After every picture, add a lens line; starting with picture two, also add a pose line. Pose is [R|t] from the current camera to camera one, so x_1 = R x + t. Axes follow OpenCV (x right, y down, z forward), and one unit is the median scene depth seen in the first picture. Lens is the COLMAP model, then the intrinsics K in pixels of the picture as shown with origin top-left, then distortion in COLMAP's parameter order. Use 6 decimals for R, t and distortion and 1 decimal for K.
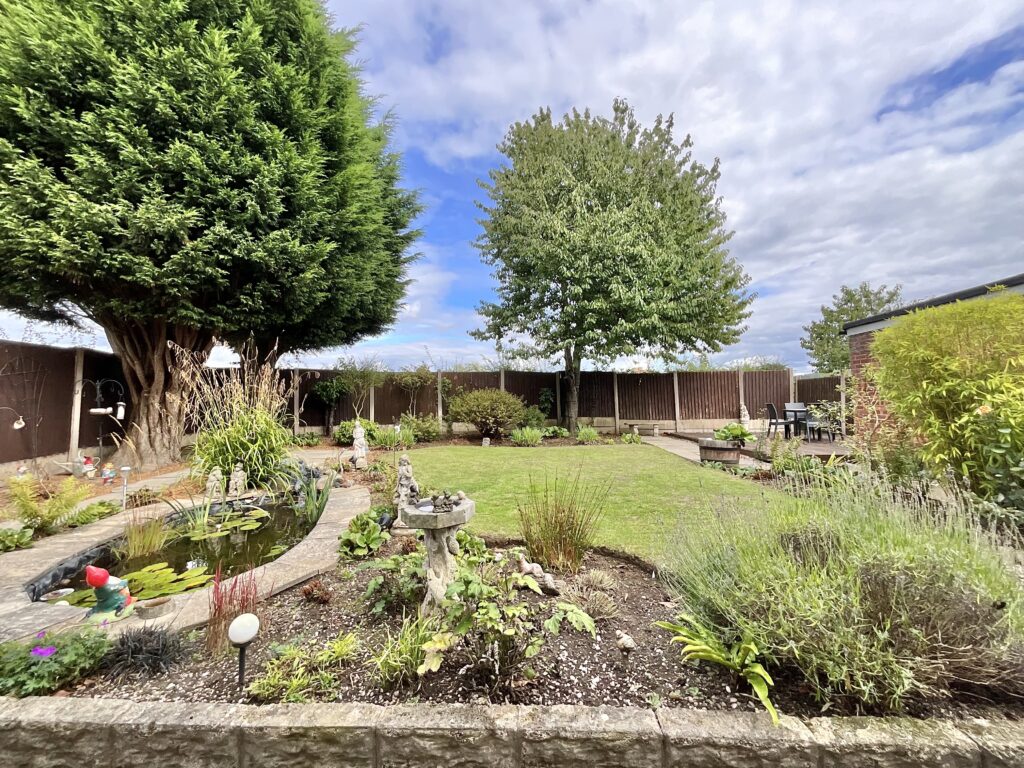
lens RADIAL K [[414.2, 0, 516.4], [0, 414.2, 383.0], [0, 0, 1]] dist [-0.000326, -0.000342]
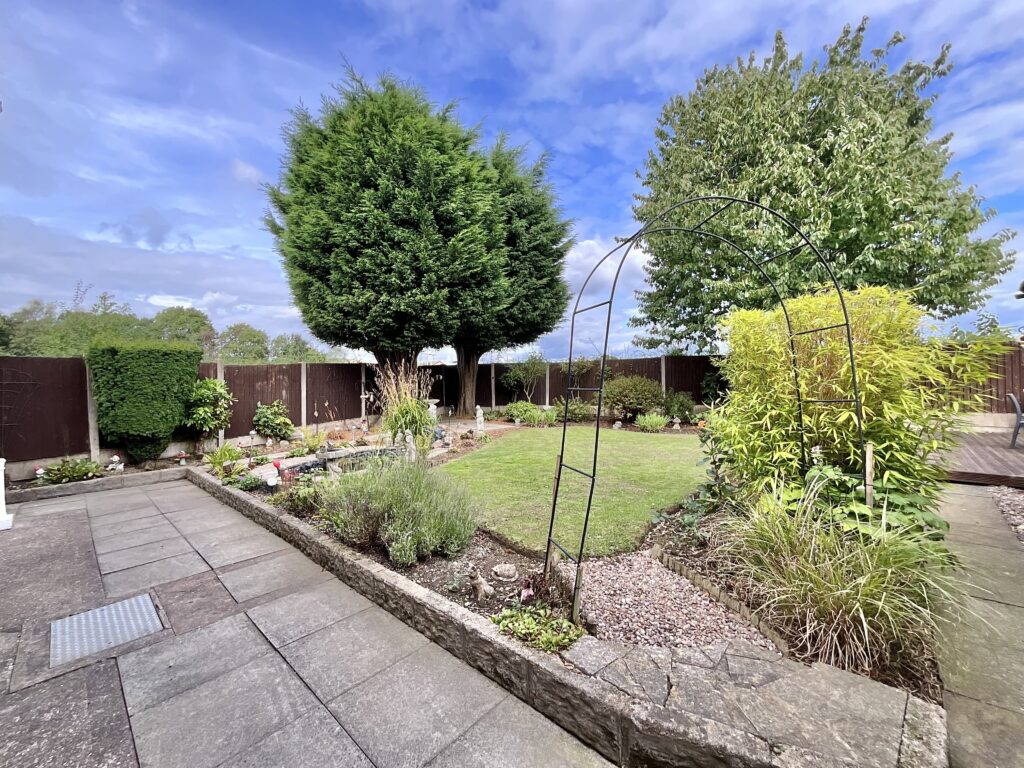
lens RADIAL K [[414.2, 0, 507.6], [0, 414.2, 387.4], [0, 0, 1]] dist [-0.000326, -0.000342]
pose [[0.770448, 0.004234, -0.637489, 0.420775], [0.039018, 0.997790, 0.053784, -0.030631], [0.636308, -0.066311, 0.768580, -0.029809]]
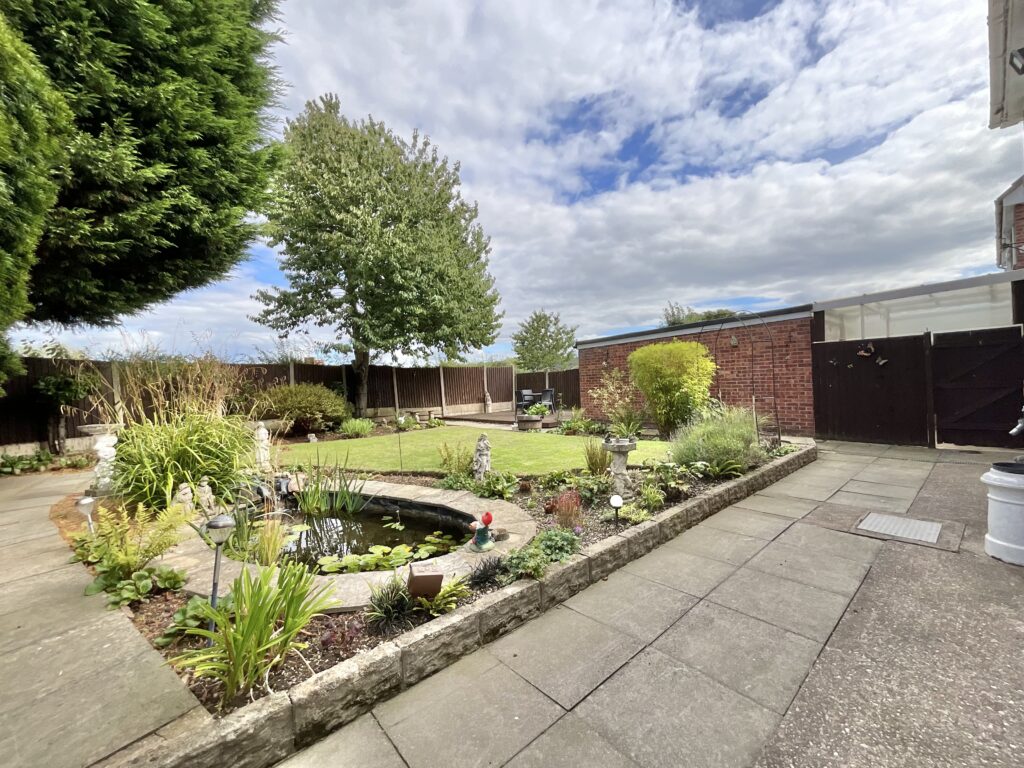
lens RADIAL K [[414.2, 0, 518.6], [0, 414.2, 384.2], [0, 0, 1]] dist [-0.000326, -0.000342]
pose [[0.716308, -0.016616, 0.697586, -0.415393], [-0.001430, 0.999679, 0.025280, -0.008729], [-0.697782, -0.019105, 0.716055, -0.024820]]
